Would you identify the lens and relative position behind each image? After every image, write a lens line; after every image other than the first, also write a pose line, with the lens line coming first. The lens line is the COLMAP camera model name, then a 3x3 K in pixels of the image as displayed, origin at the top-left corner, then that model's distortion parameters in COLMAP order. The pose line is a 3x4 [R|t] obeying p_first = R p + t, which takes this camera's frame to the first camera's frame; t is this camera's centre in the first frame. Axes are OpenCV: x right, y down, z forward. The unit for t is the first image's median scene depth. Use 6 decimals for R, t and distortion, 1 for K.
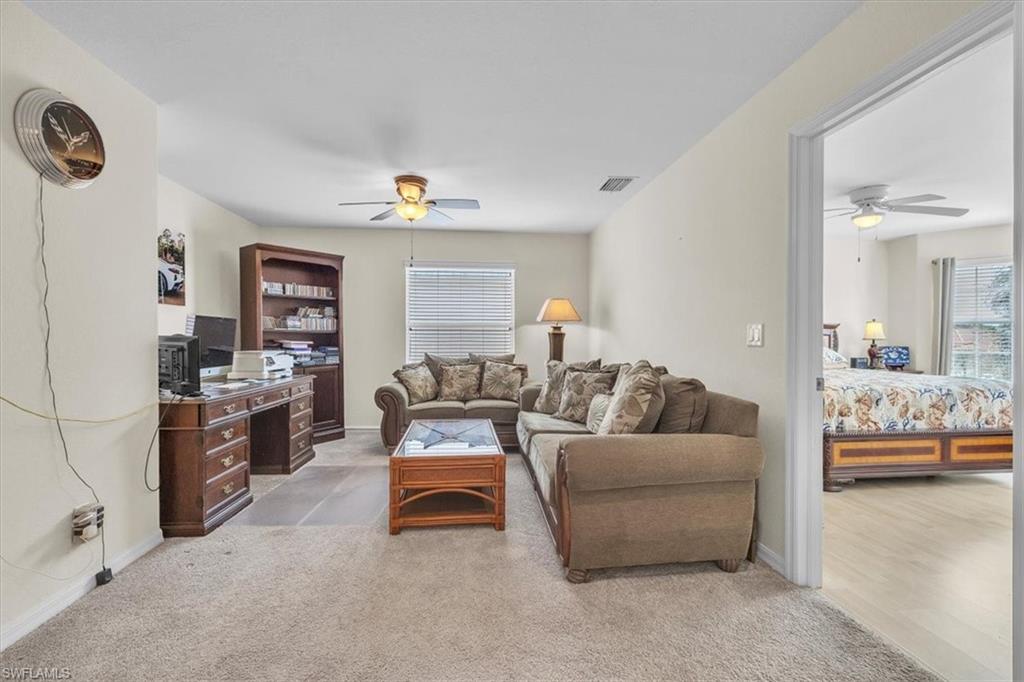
lens RADIAL K [[445.0, 0, 510.8], [0, 445.0, 339.4], [0, 0, 1]] dist [0.001037, 0.000506]
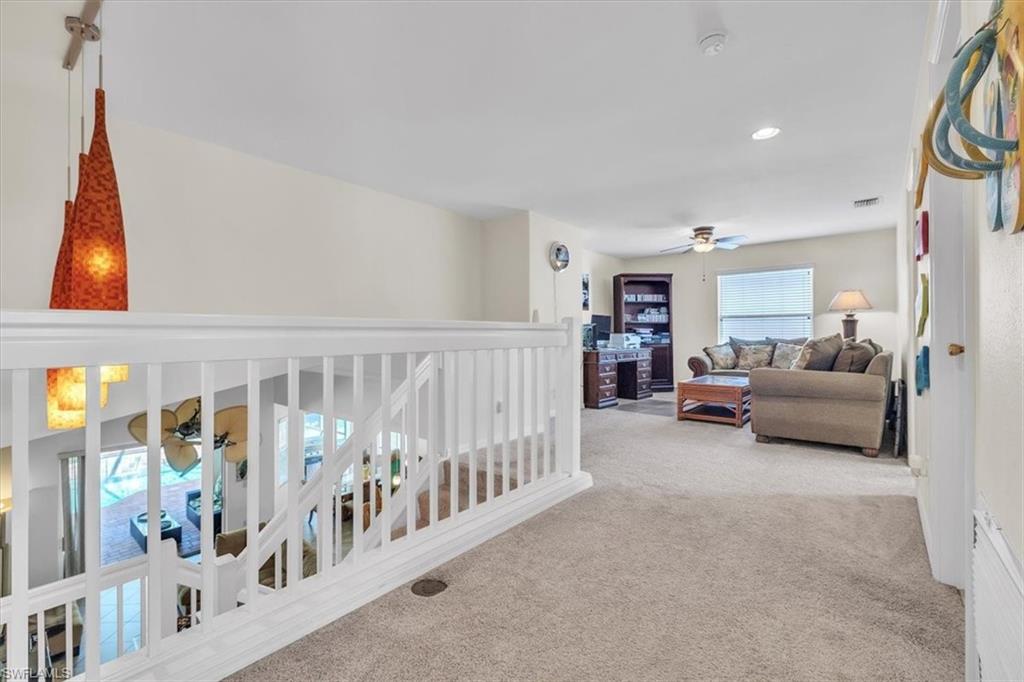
lens RADIAL K [[409.1, 0, 508.9], [0, 409.1, 333.9], [0, 0, 1]] dist [0.000339, -0.000029]
pose [[0.695540, -0.001378, -0.718486, 0.277240], [0.000055, 0.999998, -0.001865, 0.027338], [0.718487, 0.001257, 0.695539, -0.439259]]
